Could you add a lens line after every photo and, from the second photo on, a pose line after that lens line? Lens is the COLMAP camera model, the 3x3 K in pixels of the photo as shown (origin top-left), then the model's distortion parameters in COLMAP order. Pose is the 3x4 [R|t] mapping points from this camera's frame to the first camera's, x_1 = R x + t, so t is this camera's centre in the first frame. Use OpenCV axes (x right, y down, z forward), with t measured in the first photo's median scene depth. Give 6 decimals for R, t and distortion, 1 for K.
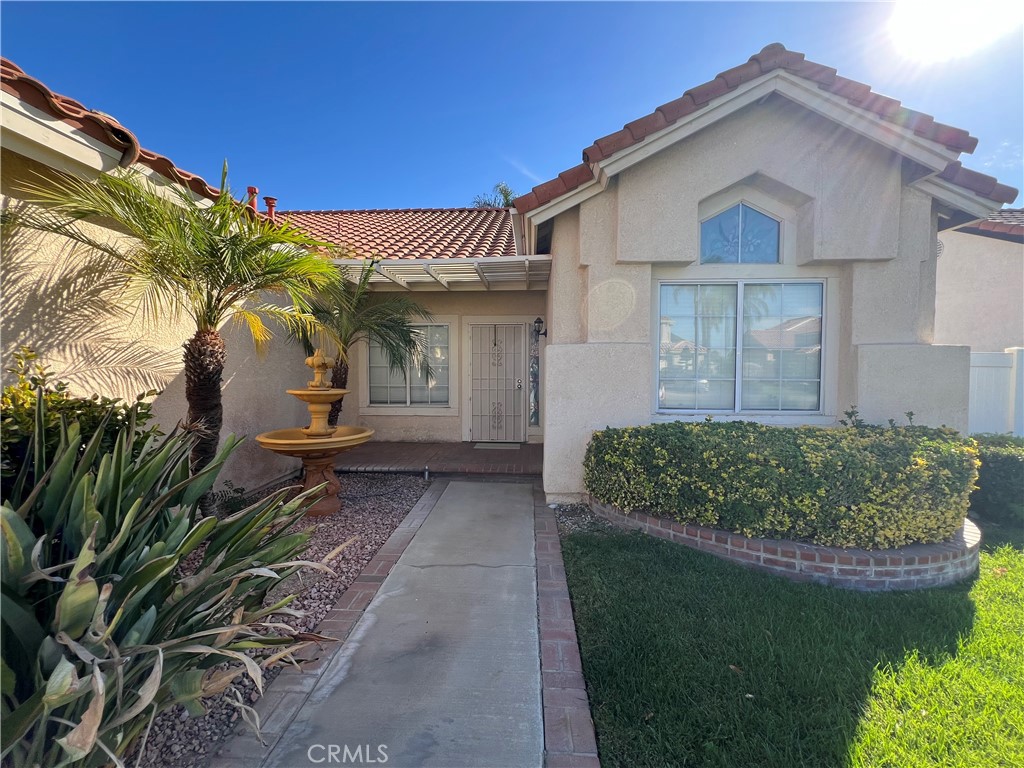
lens RADIAL K [[408.0, 0, 511.1], [0, 408.0, 379.9], [0, 0, 1]] dist [-0.000104, 0.000032]
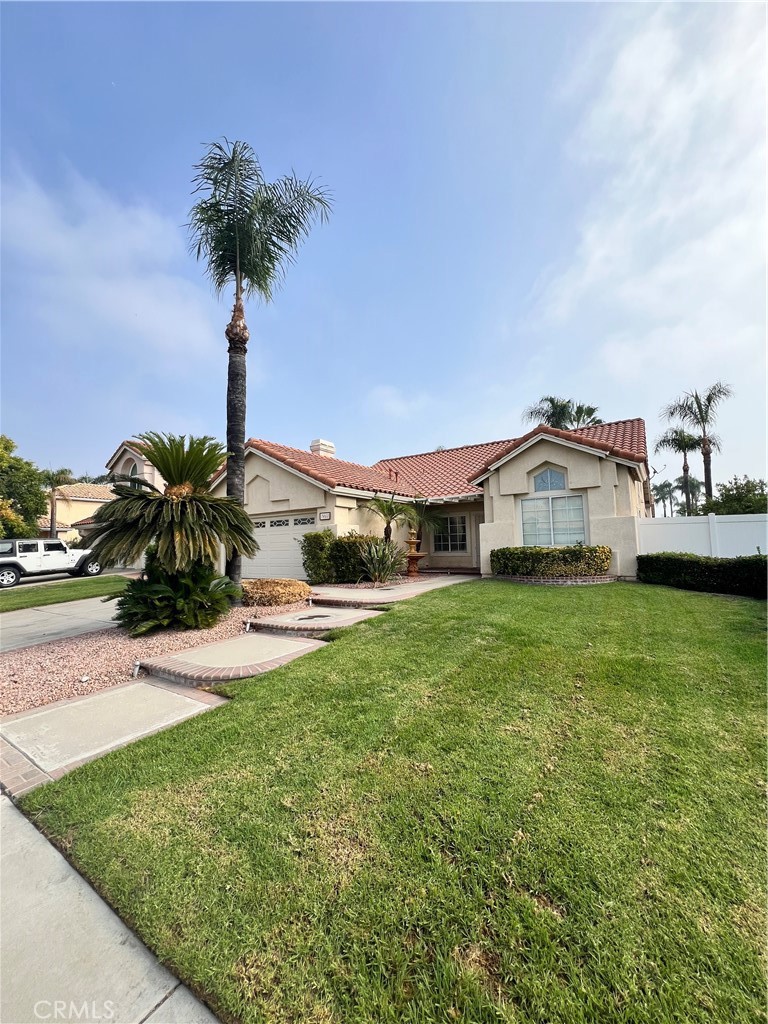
lens RADIAL K [[412.7, 0, 382.0], [0, 412.7, 512.8], [0, 0, 1]] dist [0.000416, 0.000006]
pose [[0.853612, -0.064497, -0.516901, 1.096622], [0.006859, 0.993611, -0.112652, 0.176476], [0.520864, 0.092616, 0.848600, -2.050288]]
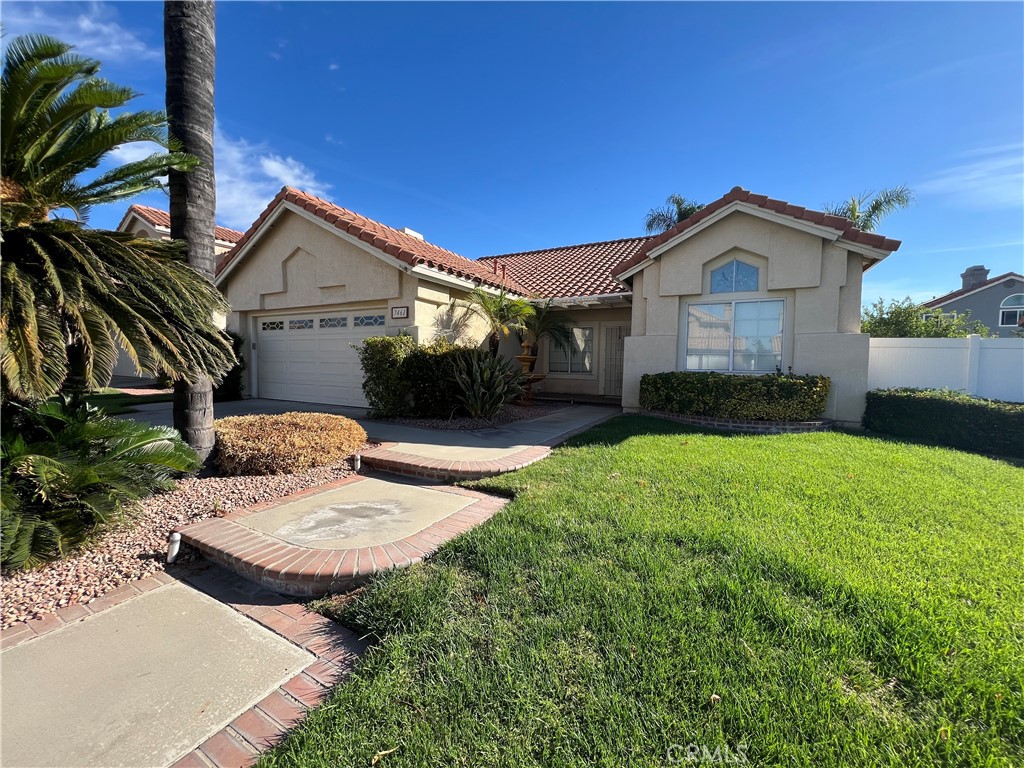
lens RADIAL K [[409.6, 0, 508.9], [0, 409.6, 379.6], [0, 0, 1]] dist [-0.000786, 0.000322]
pose [[0.896664, 0.030505, -0.441659, 0.514606], [-0.029281, 0.999525, 0.009590, 0.139352], [0.441742, 0.004333, 0.897132, -1.225626]]
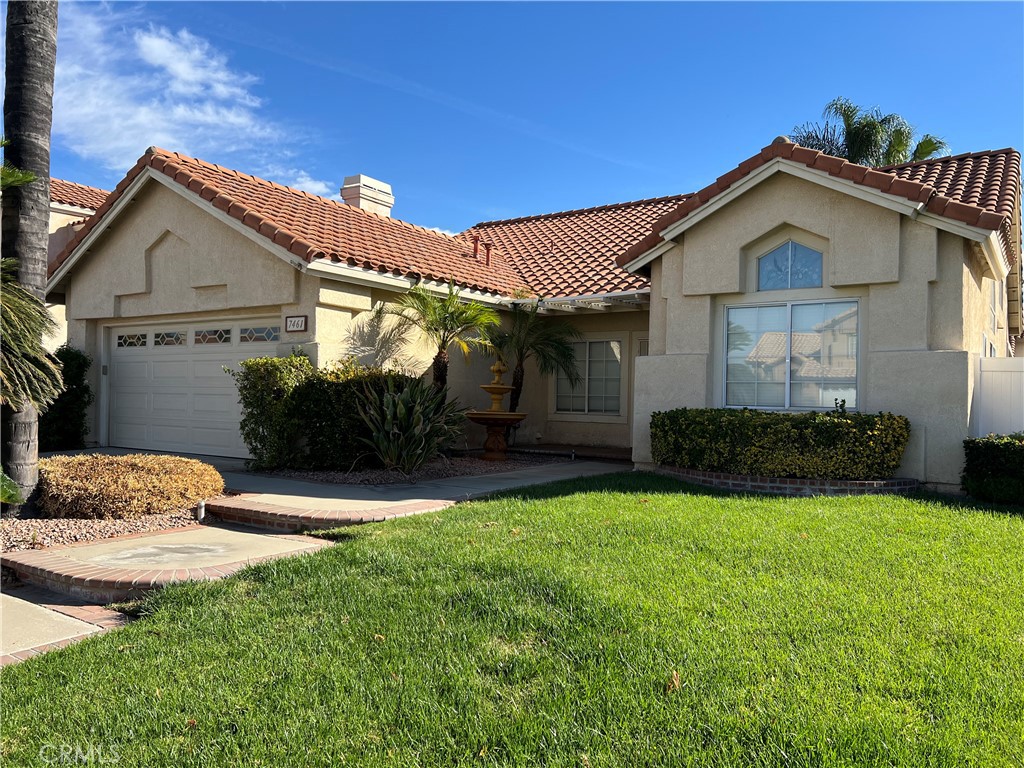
lens RADIAL K [[771.5, 0, 514.0], [0, 771.5, 389.0], [0, 0, 1]] dist [0.058079, -0.067679]
pose [[0.851910, 0.007280, -0.523637, 1.171422], [-0.035465, 0.998410, -0.043818, 0.165217], [0.522486, 0.055900, 0.850814, -1.543929]]
